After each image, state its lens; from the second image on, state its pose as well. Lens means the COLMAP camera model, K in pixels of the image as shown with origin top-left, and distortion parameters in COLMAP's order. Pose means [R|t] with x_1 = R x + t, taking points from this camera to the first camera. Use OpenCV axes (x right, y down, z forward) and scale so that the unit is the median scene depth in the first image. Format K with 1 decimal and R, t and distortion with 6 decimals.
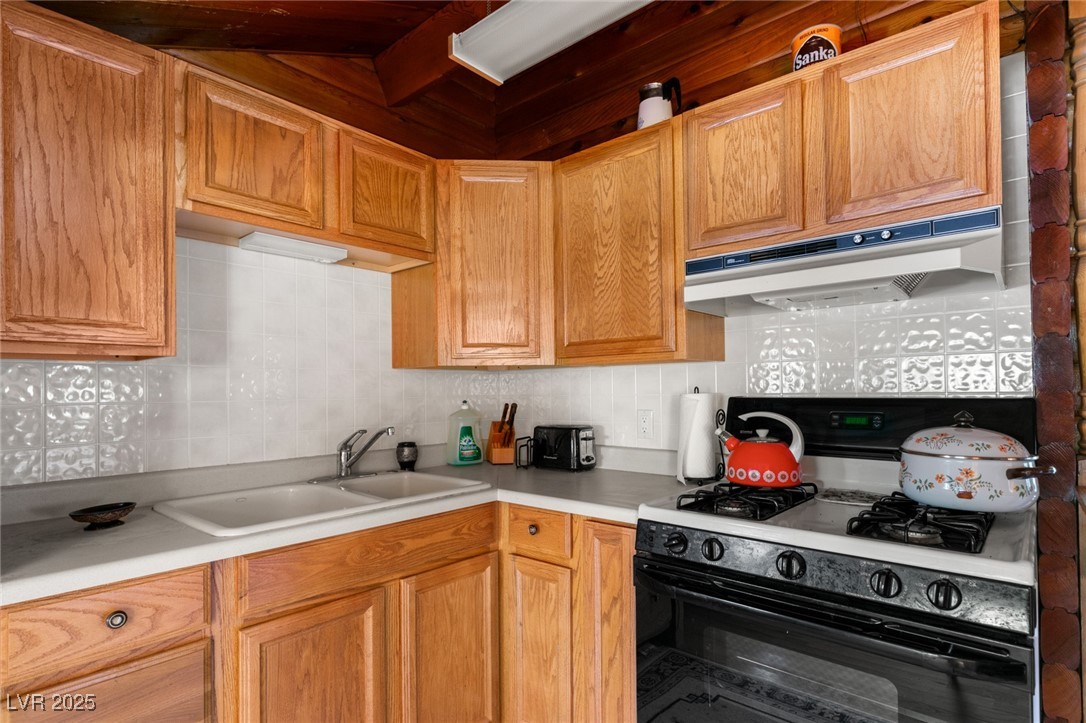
lens RADIAL K [[555.9, 0, 544.6], [0, 555.9, 385.8], [0, 0, 1]] dist [0.000131, 0.000032]
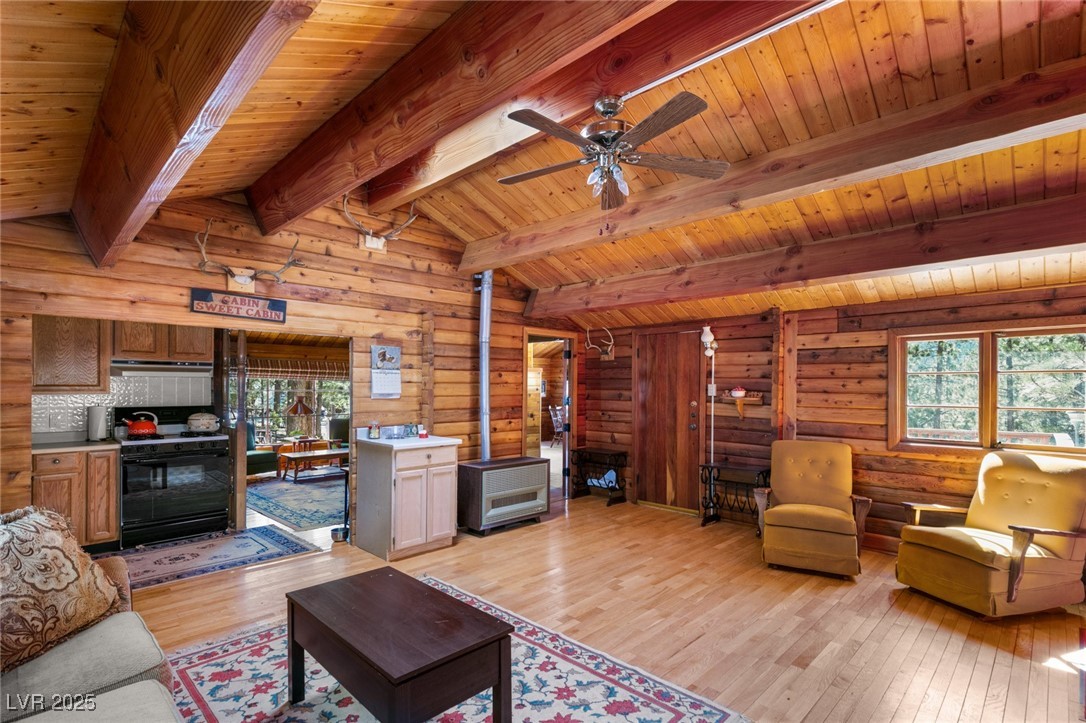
lens RADIAL K [[521.9, 0, 546.1], [0, 521.9, 392.1], [0, 0, 1]] dist [0.016357, -0.000145]
pose [[0.050630, 0.005068, 0.998705, -2.156689], [-0.008835, 0.999950, -0.004626, -0.061893], [-0.998678, -0.008590, 0.050672, -1.248290]]
